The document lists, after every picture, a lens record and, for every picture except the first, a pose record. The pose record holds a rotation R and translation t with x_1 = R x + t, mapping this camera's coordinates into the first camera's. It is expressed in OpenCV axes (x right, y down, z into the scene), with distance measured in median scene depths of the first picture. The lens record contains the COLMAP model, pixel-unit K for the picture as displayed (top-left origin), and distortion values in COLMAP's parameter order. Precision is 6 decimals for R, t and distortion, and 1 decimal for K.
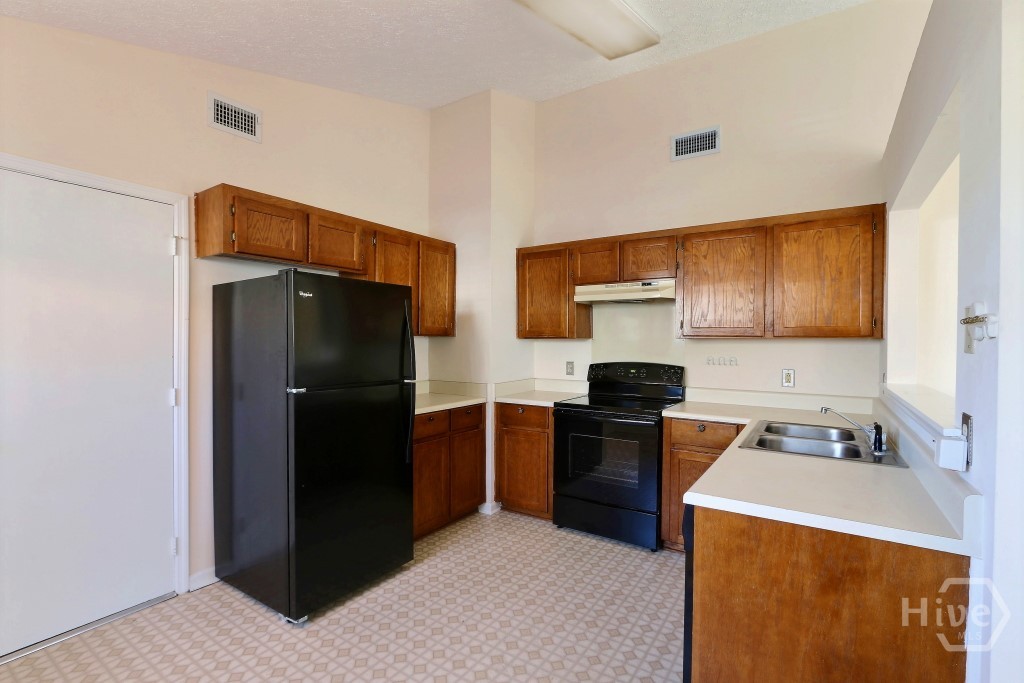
lens RADIAL K [[469.7, 0, 512.0], [0, 469.7, 341.5], [0, 0, 1]] dist [-0.025059, 0.005547]
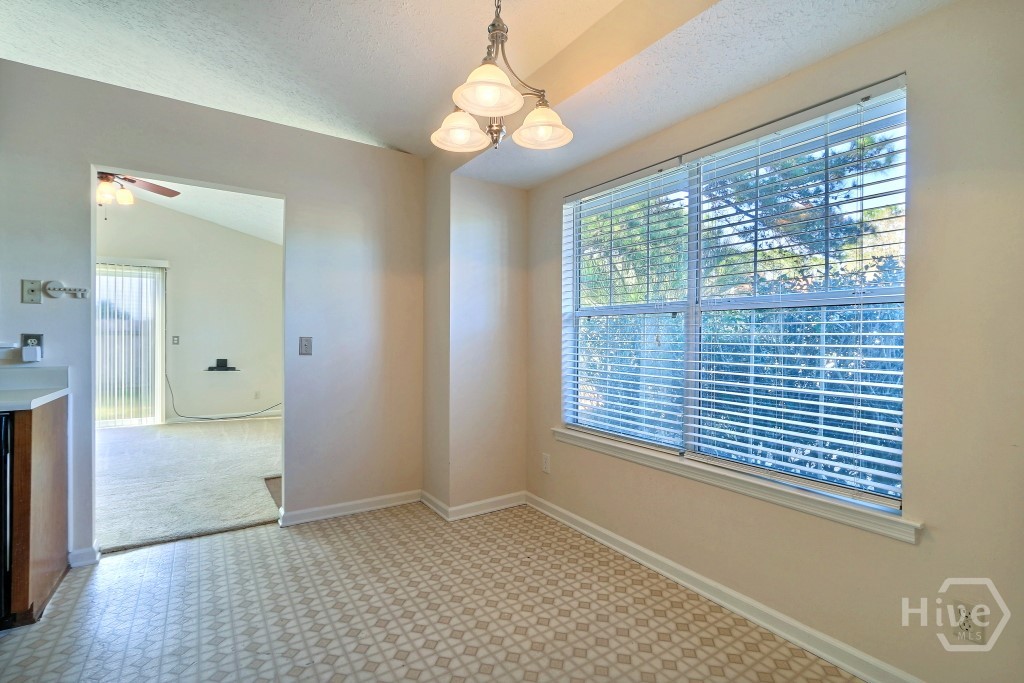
lens RADIAL K [[471.0, 0, 512.0], [0, 471.0, 341.5], [0, 0, 1]] dist [0.003058, -0.000214]
pose [[-0.922075, -0.012867, 0.386797, -0.647357], [-0.010470, 0.999911, 0.008304, 0.057087], [-0.386869, 0.003608, -0.922128, 0.780426]]
